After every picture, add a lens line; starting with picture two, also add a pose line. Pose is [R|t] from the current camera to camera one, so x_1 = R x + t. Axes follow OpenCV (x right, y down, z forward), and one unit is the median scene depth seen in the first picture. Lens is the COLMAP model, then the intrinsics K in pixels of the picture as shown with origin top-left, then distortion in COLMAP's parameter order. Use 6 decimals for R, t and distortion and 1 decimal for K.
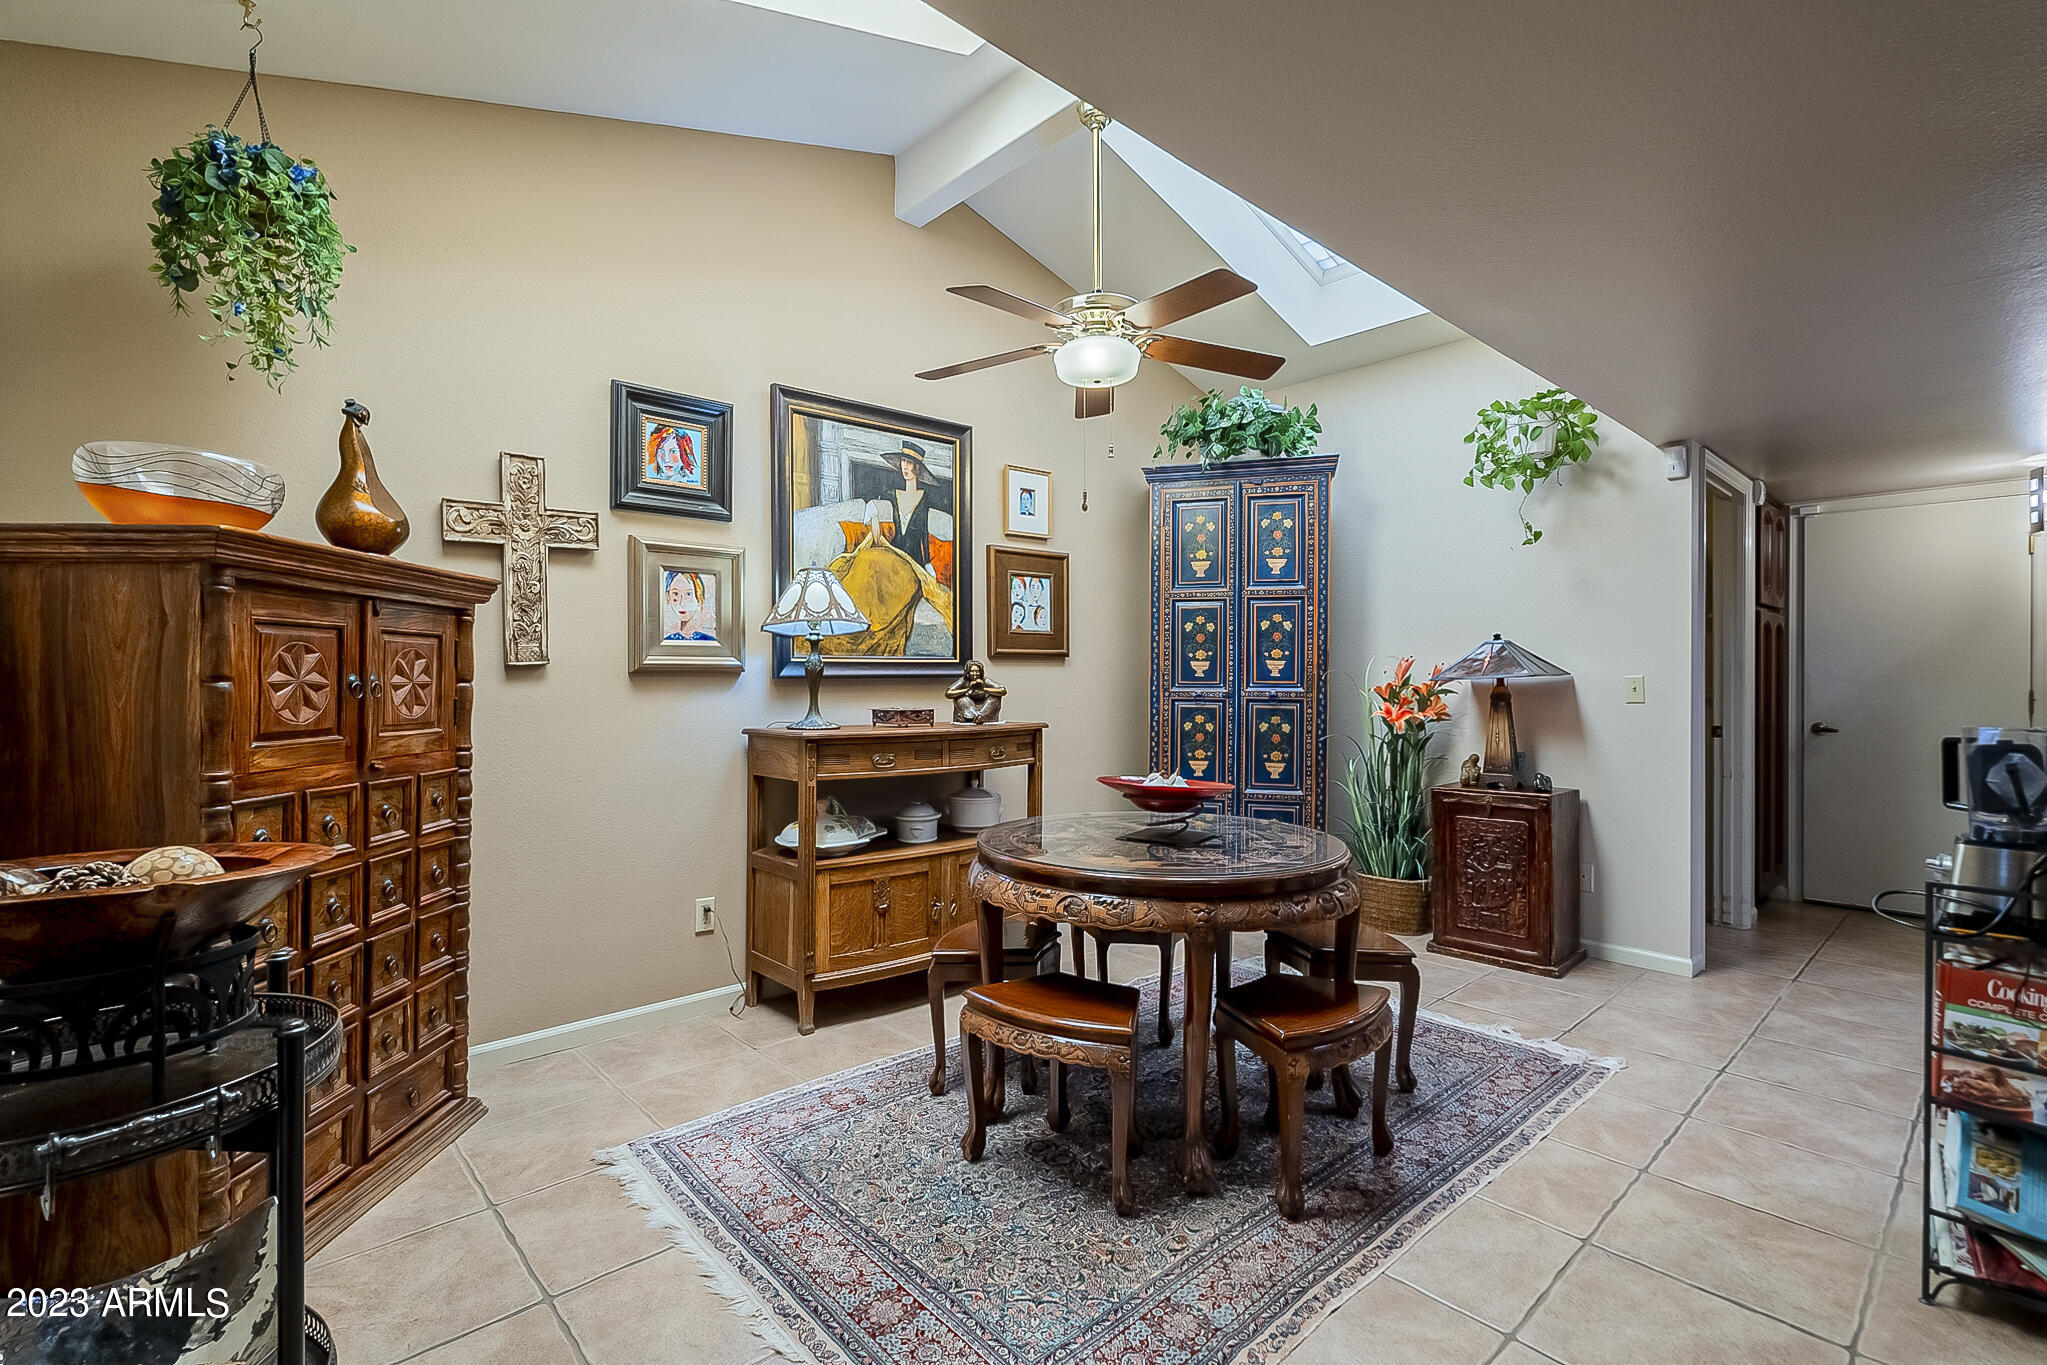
lens RADIAL K [[921.9, 0, 1016.4], [0, 921.9, 677.0], [0, 0, 1]] dist [-0.001582, 0.000276]
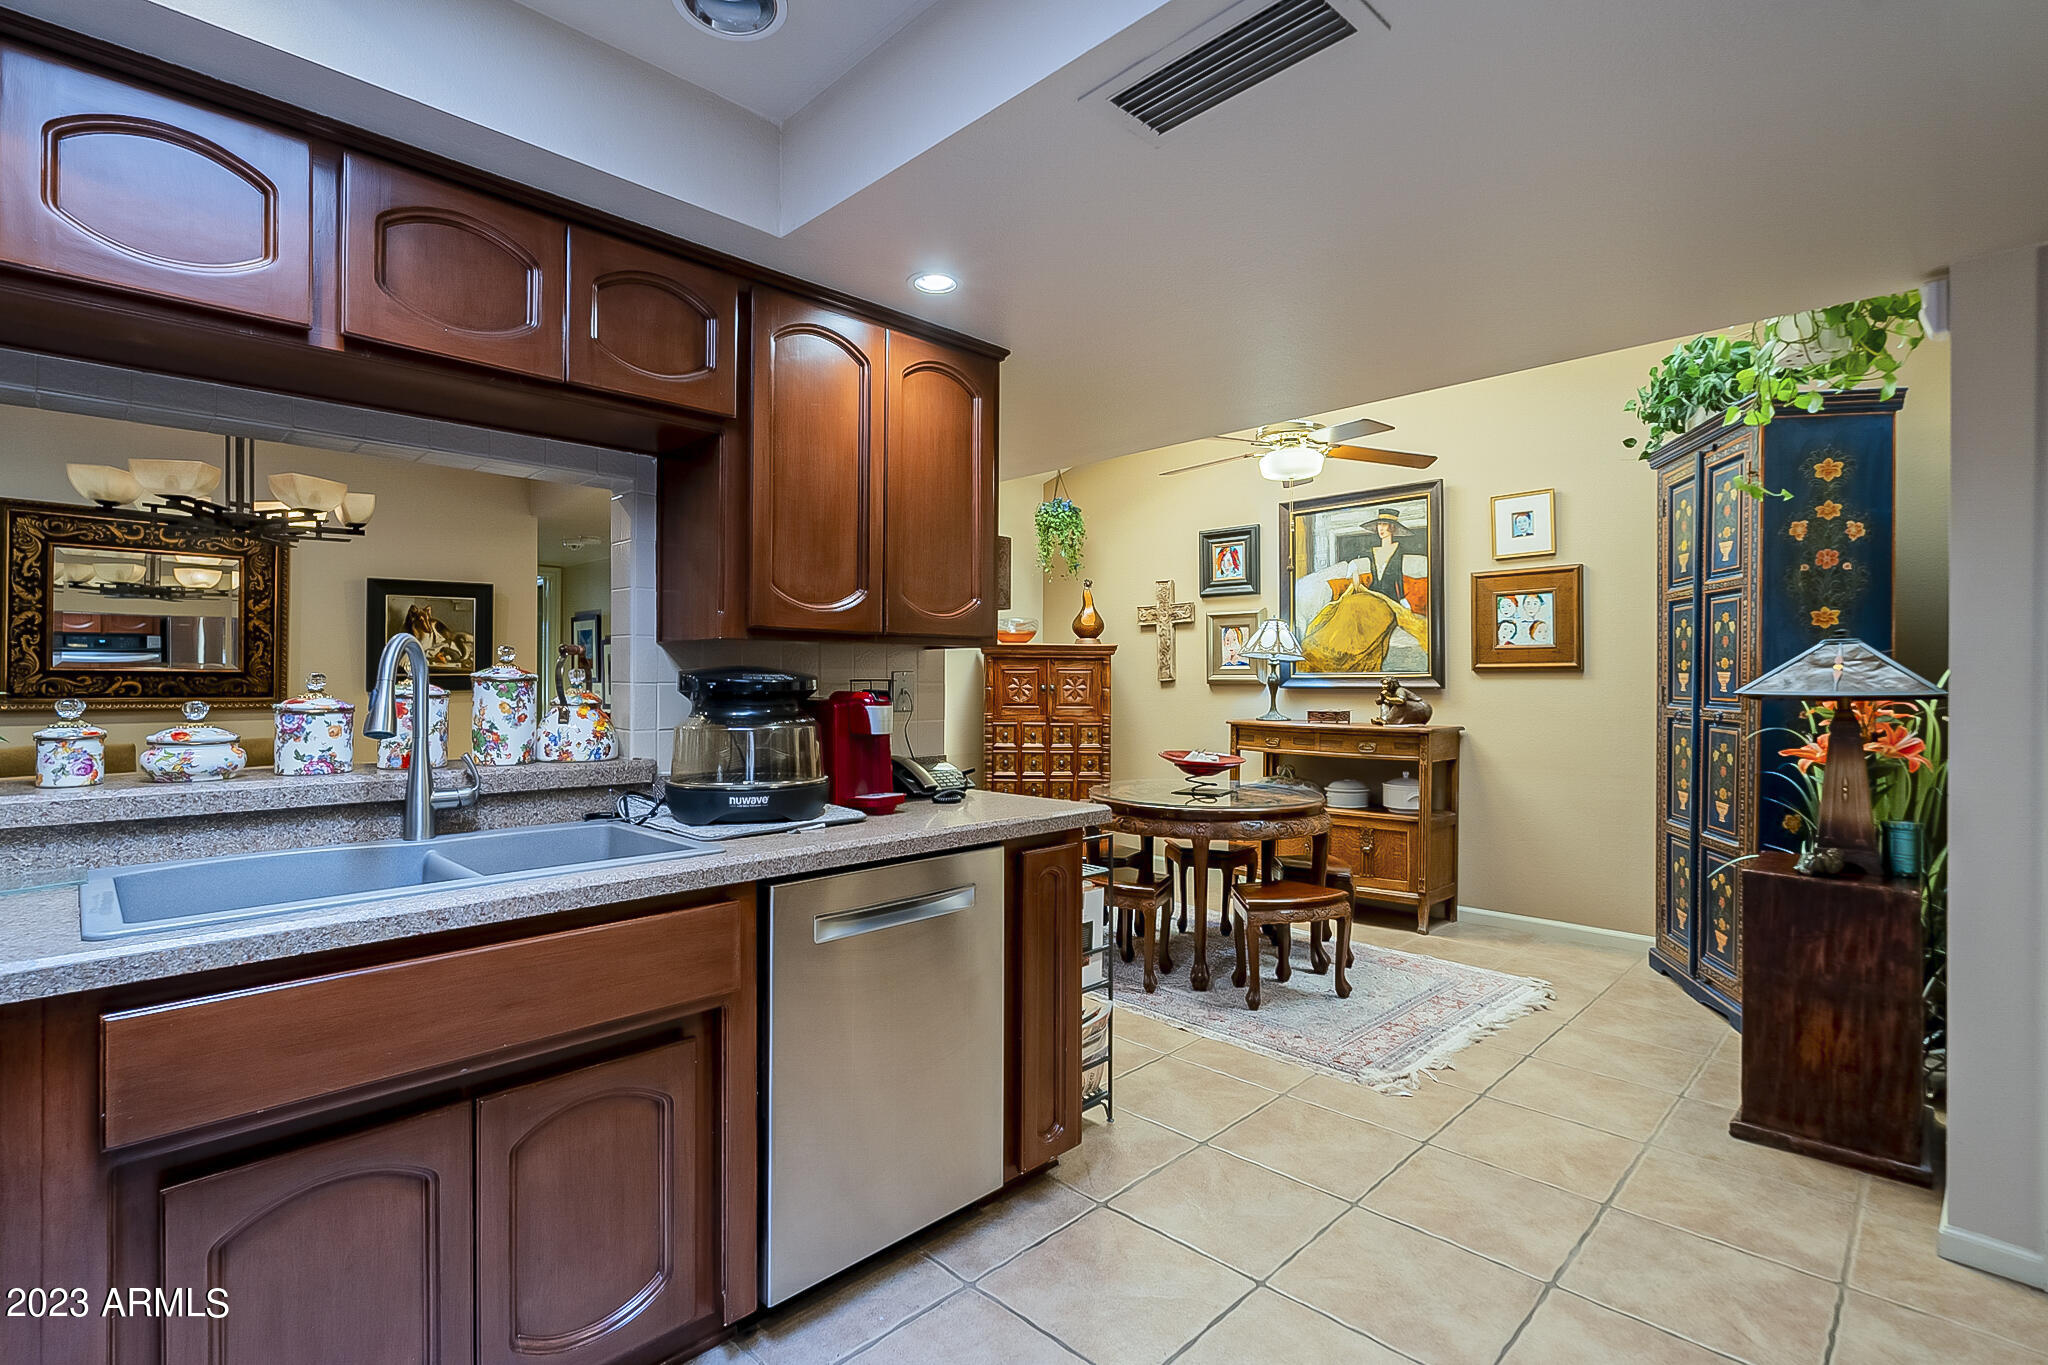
lens RADIAL K [[963.6, 0, 1017.0], [0, 963.6, 679.6], [0, 0, 1]] dist [0.001349, 0.000169]
pose [[0.053142, 0.003609, -0.998580, 1.266522], [-0.000335, 0.999993, 0.003596, -0.017489], [0.998587, 0.000143, 0.053143, 0.420503]]
